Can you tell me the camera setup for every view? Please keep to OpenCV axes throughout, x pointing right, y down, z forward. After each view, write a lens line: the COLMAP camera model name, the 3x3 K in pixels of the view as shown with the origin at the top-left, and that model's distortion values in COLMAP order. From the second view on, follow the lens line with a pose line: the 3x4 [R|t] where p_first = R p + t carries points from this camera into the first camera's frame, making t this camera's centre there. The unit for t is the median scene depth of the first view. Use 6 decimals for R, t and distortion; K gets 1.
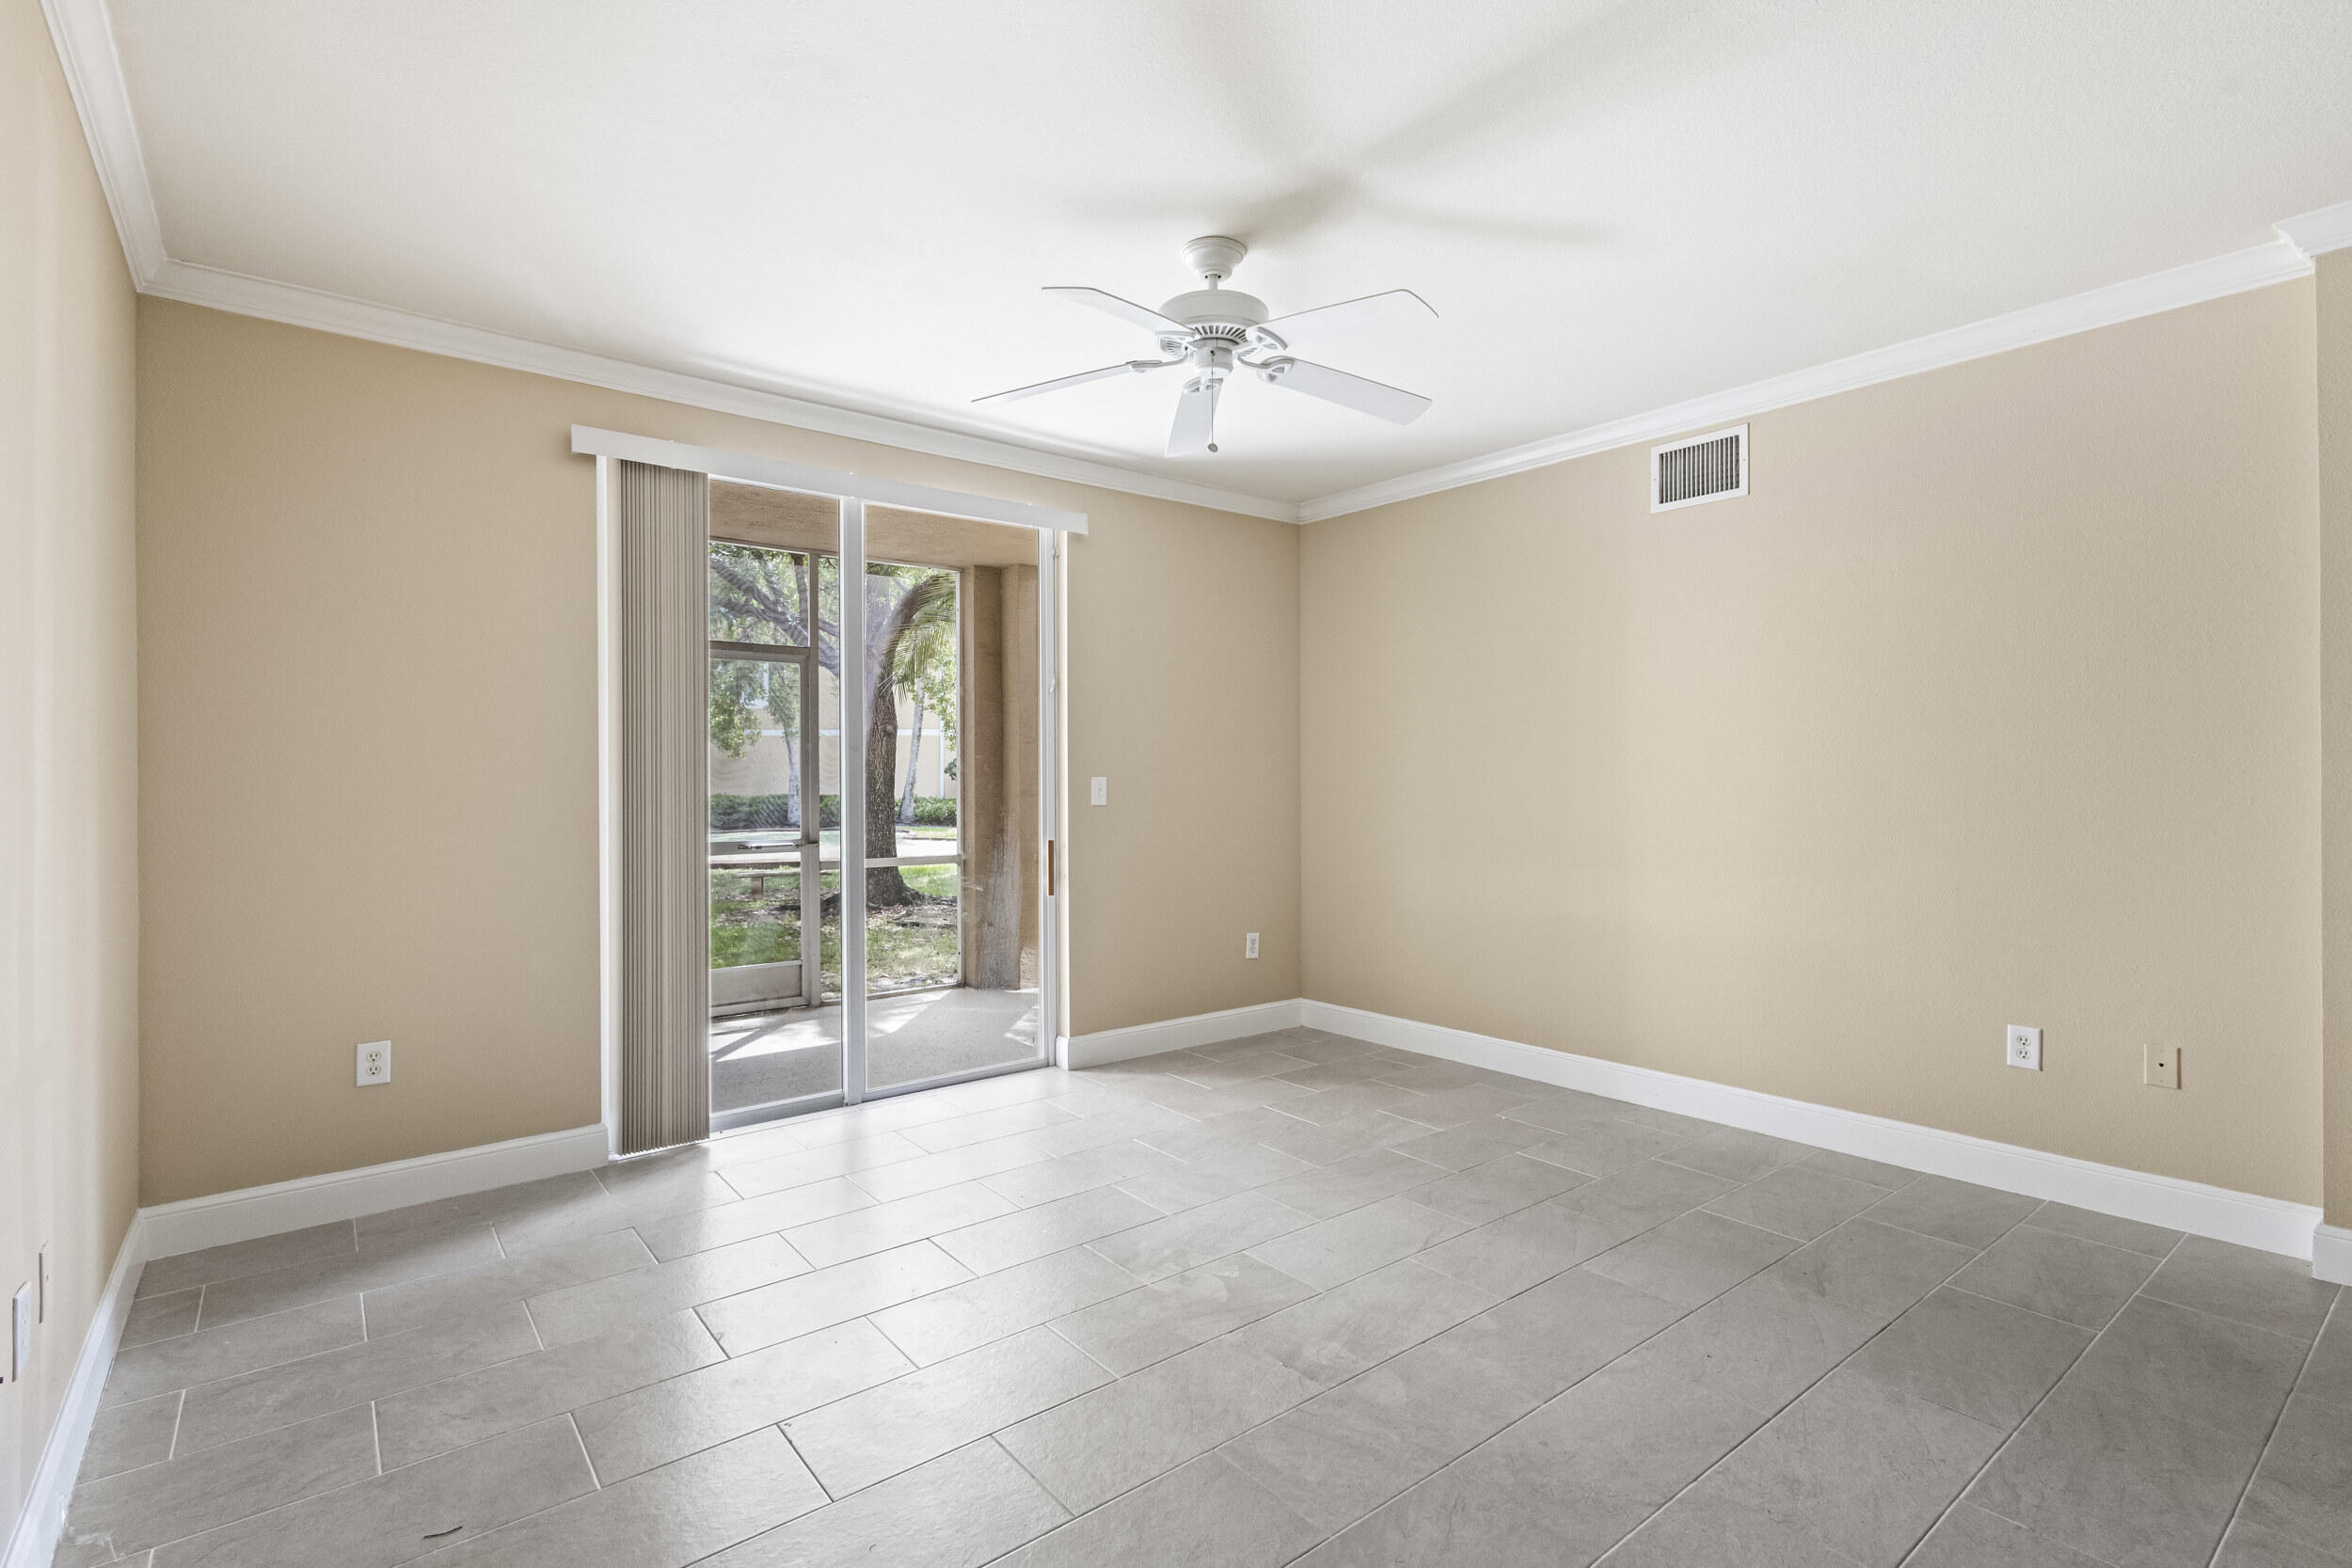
lens RADIAL K [[1092.8, 0, 1188.9], [0, 1092.8, 779.3], [0, 0, 1]] dist [0.010247, -0.000508]
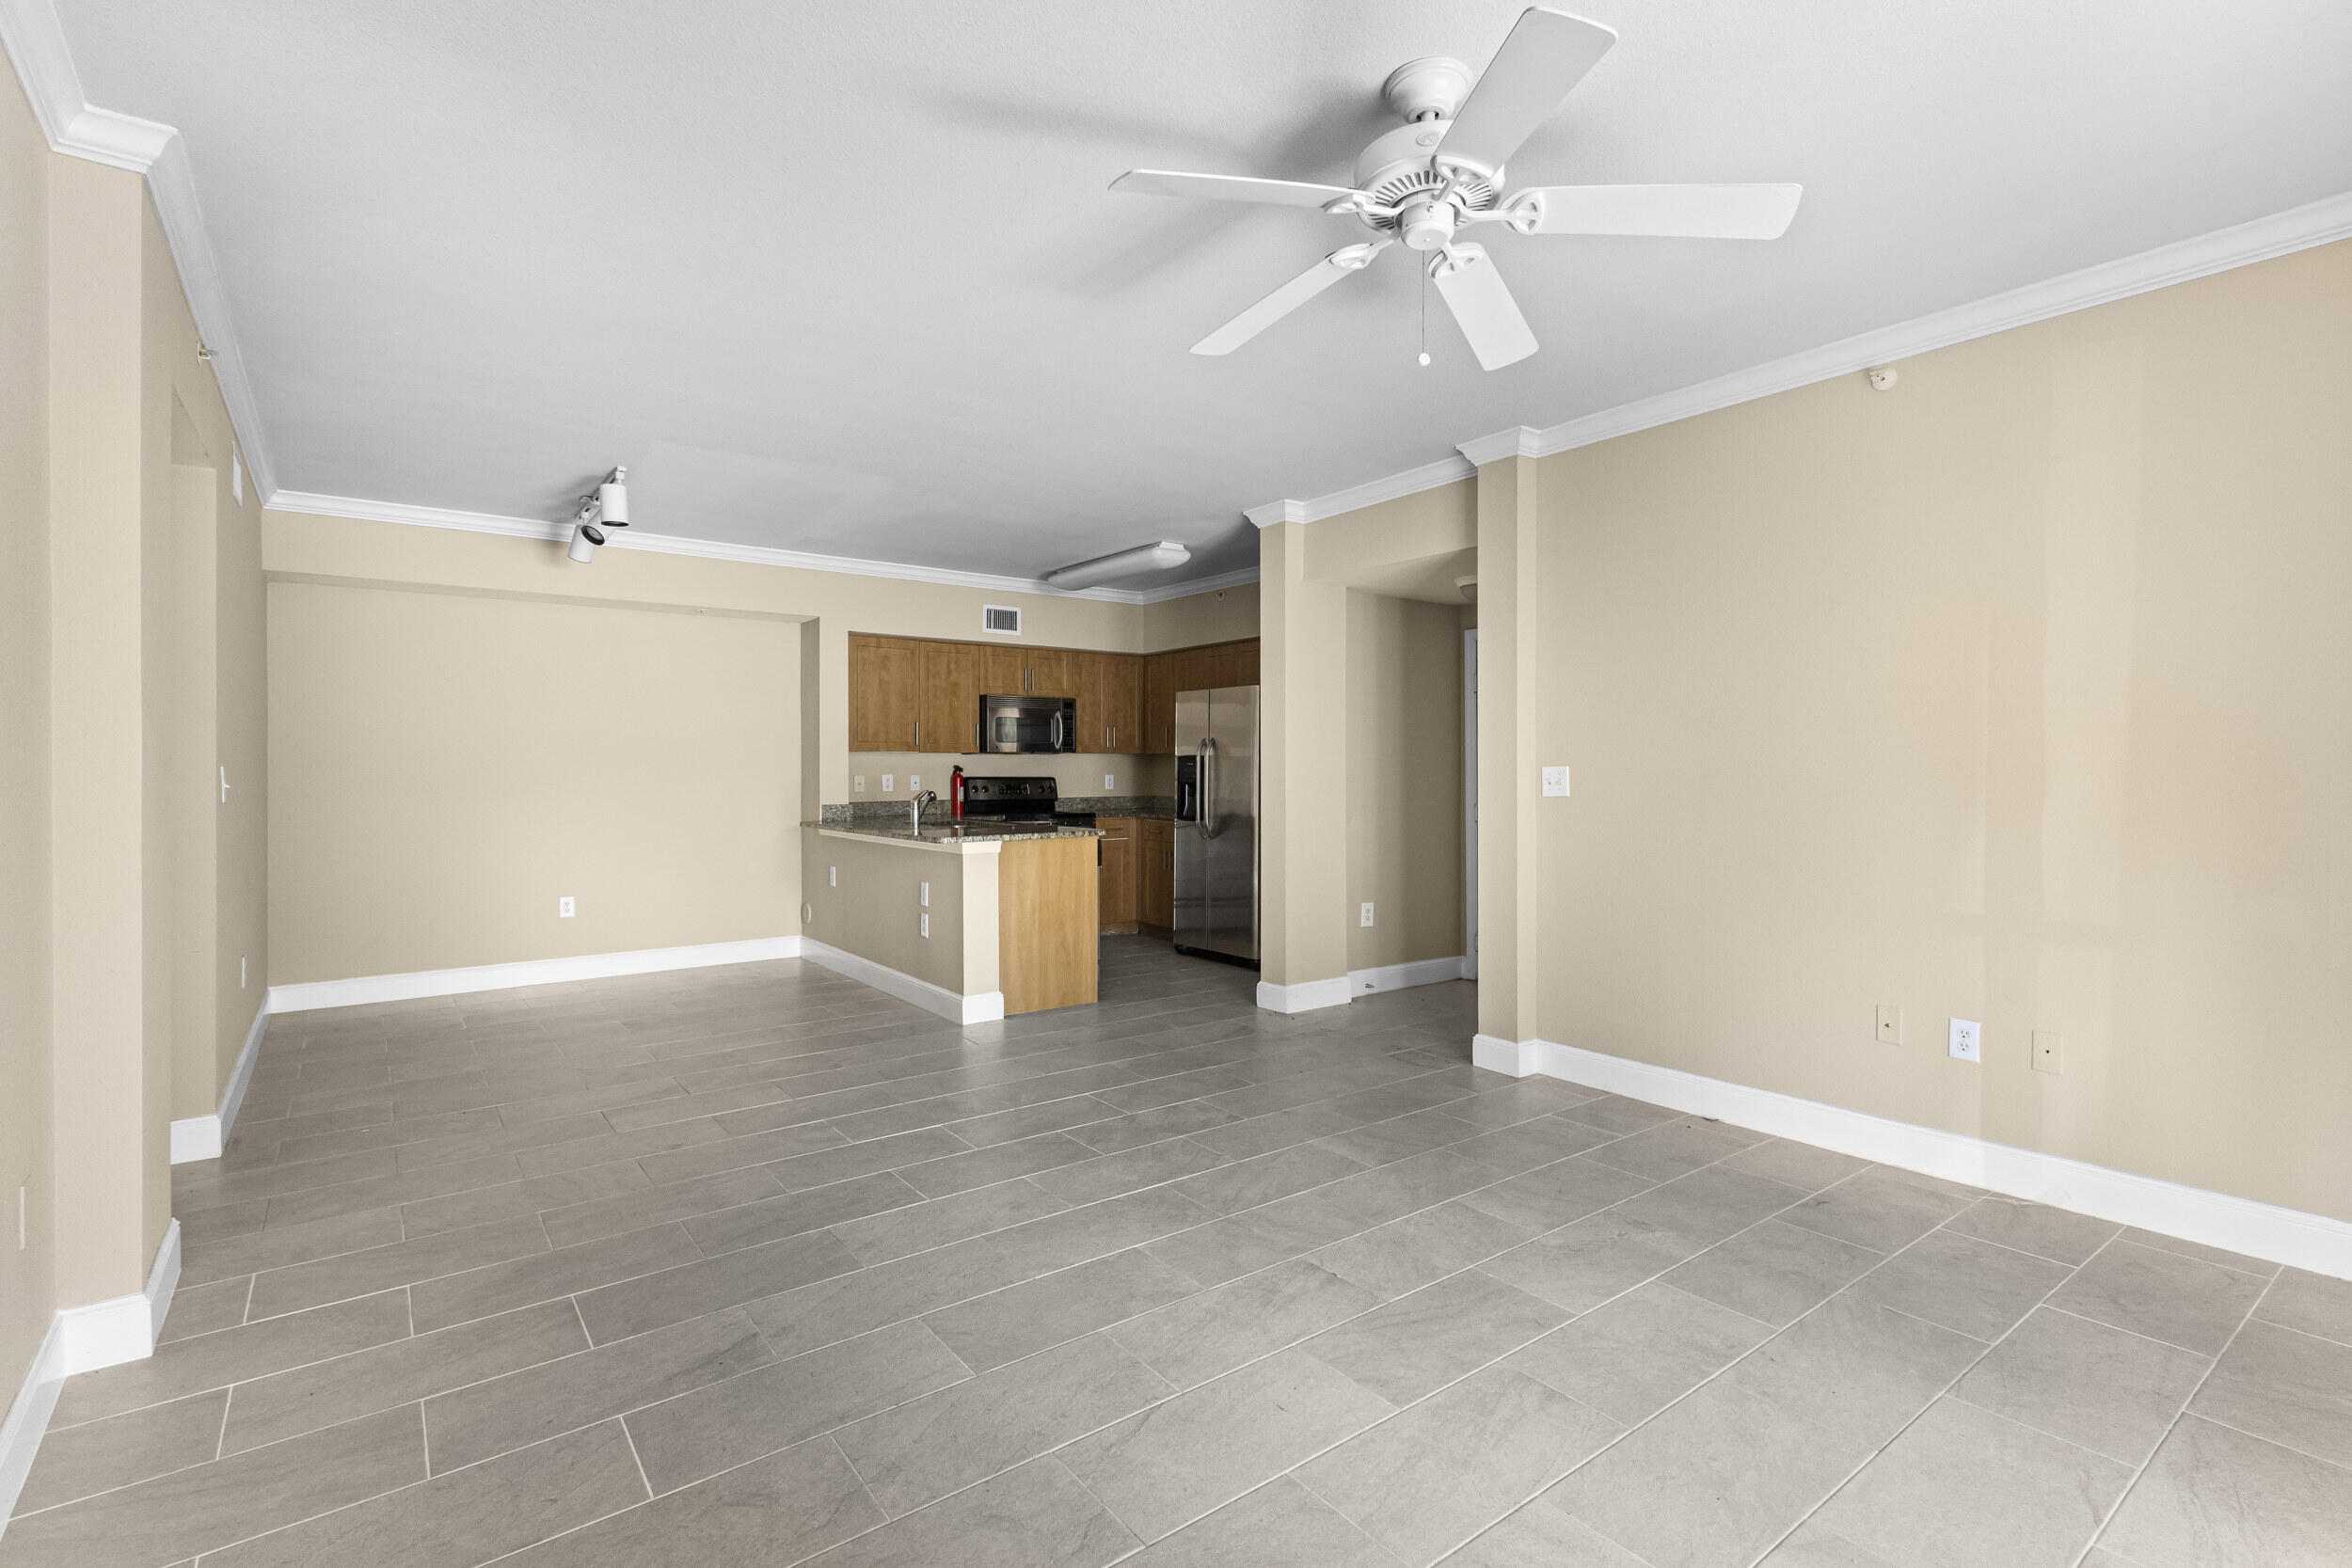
lens RADIAL K [[1077.6, 0, 1179.8], [0, 1077.6, 773.1], [0, 0, 1]] dist [0.009216, -0.003520]
pose [[-0.999499, 0.006138, 0.031051, 0.148120], [0.006184, 0.999980, 0.001370, -0.000009], [-0.031042, 0.001562, -0.999517, 1.489416]]
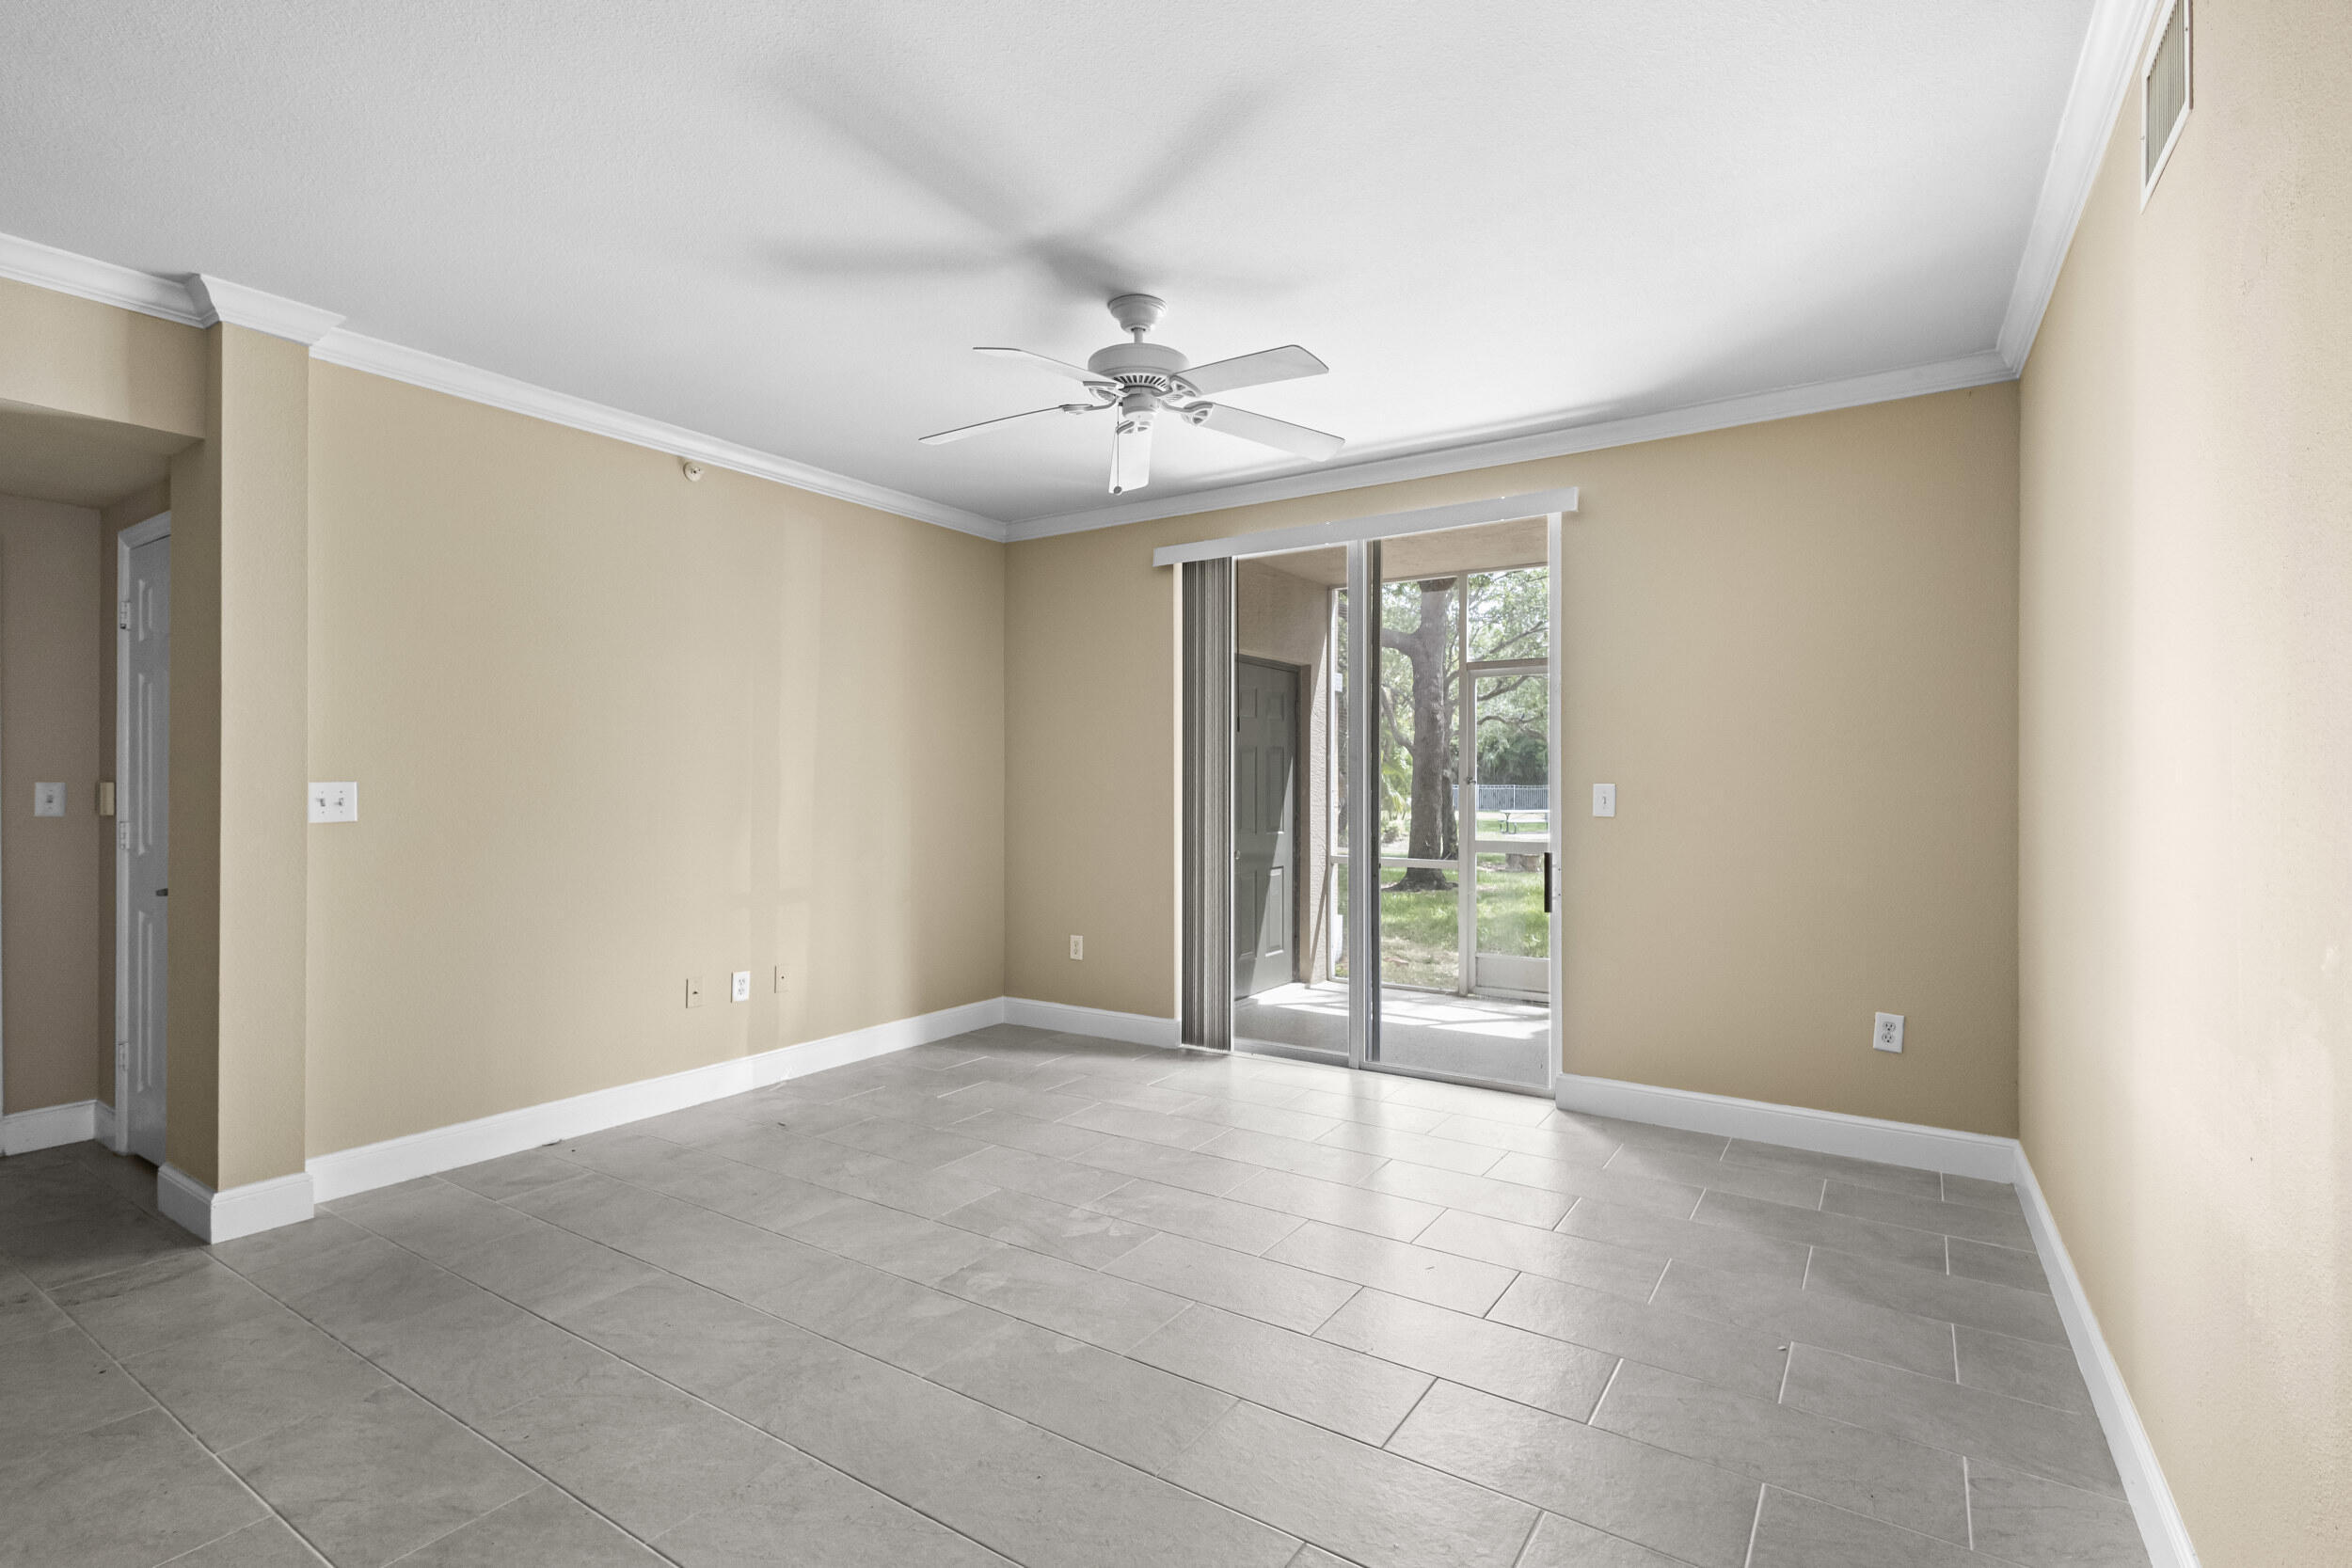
lens RADIAL K [[1100.8, 0, 1189.6], [0, 1100.8, 783.2], [0, 0, 1]] dist [0.003468, -0.000376]
pose [[0.308522, 0.003733, -0.951210, 0.921697], [-0.002216, 0.999992, 0.003206, -0.007045], [0.951215, 0.001119, 0.308528, 0.596855]]
